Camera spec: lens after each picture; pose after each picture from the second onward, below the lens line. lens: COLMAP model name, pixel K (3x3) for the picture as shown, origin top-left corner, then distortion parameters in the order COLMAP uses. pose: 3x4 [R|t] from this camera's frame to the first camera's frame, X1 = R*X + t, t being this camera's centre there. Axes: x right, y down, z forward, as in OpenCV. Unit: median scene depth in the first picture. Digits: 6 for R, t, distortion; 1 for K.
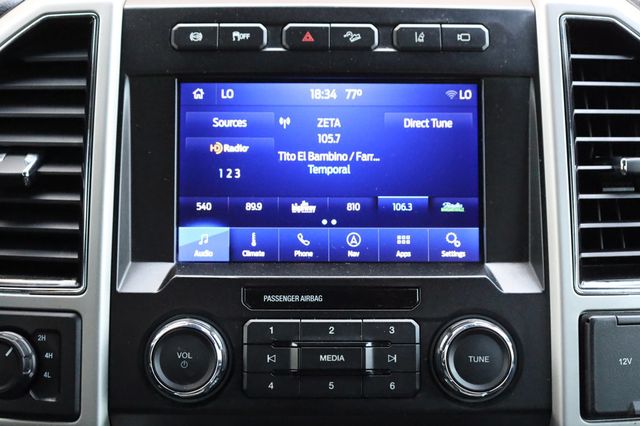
lens RADIAL K [[1091.6, 0, 320.0], [0, 1091.6, 213.0], [0, 0, 1]] dist [-0.022702, -0.055572]
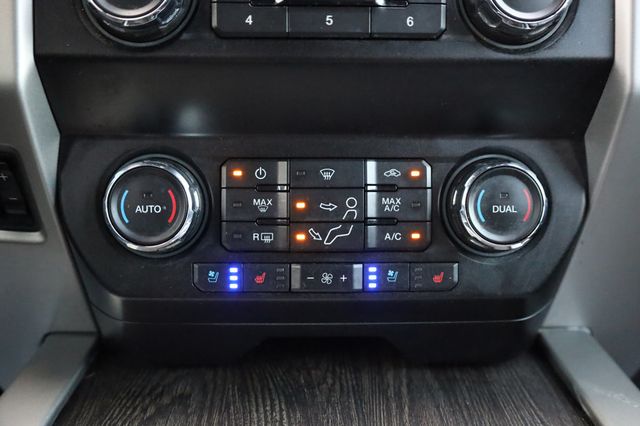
lens RADIAL K [[648.9, 0, 320.0], [0, 648.9, 213.0], [0, 0, 1]] dist [0.004116, 0.001848]
pose [[0.999890, -0.001433, 0.014748, -0.002797], [-0.000271, 0.993379, 0.114885, 0.233398], [-0.014815, -0.114876, 0.993269, 0.530488]]
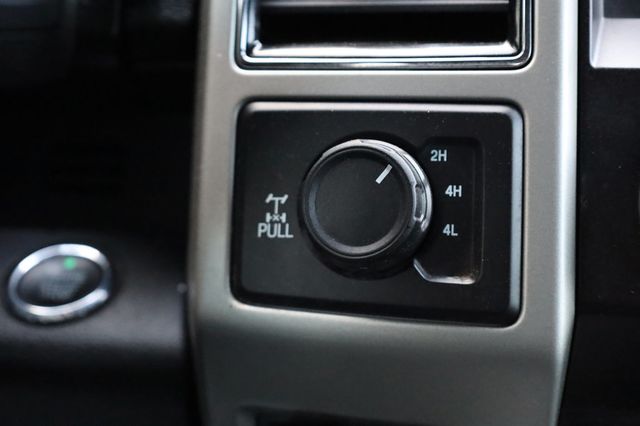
lens RADIAL K [[1037.5, 0, 320.0], [0, 1037.5, 213.0], [0, 0, 1]] dist [-0.018378, -0.029577]
pose [[0.993468, 0.020922, -0.112174, -0.252167], [-0.020817, 0.999781, 0.002106, 0.138838], [0.112194, 0.000243, 0.993686, 0.520791]]
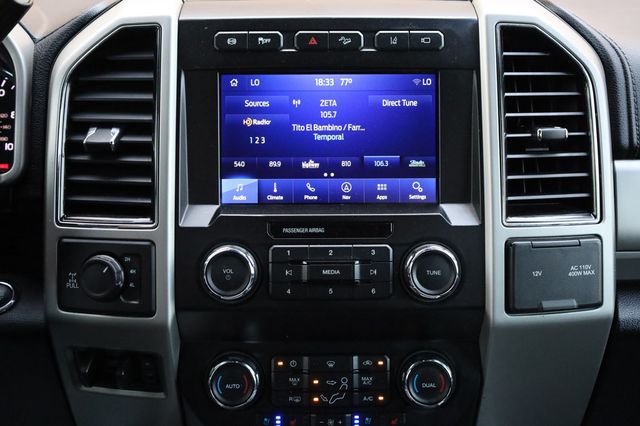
lens RADIAL K [[934.1, 0, 320.0], [0, 934.1, 213.0], [0, 0, 1]] dist [-0.015864, -0.007412]
pose [[0.999976, -0.005343, -0.004309, 0.002031], [0.005724, 0.995562, 0.093939, -0.057872], [0.003788, -0.093961, 0.995569, -0.206082]]
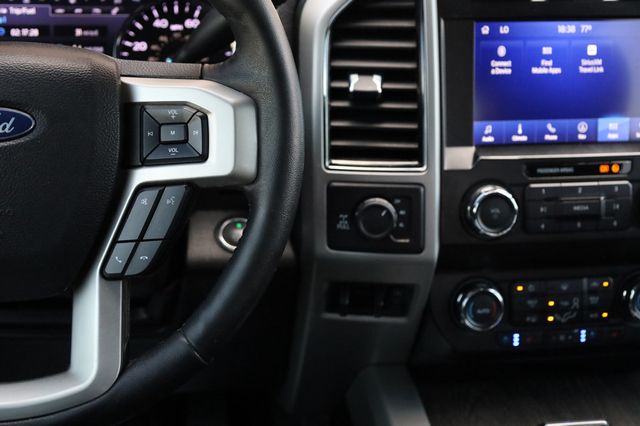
lens RADIAL K [[967.1, 0, 320.0], [0, 967.1, 213.0], [0, 0, 1]] dist [-0.017464, 0.063196]
pose [[0.990561, -0.035323, 0.132443, -0.535229], [0.001753, 0.969411, 0.245435, -0.198729], [-0.137061, -0.242887, 0.960323, -0.284161]]
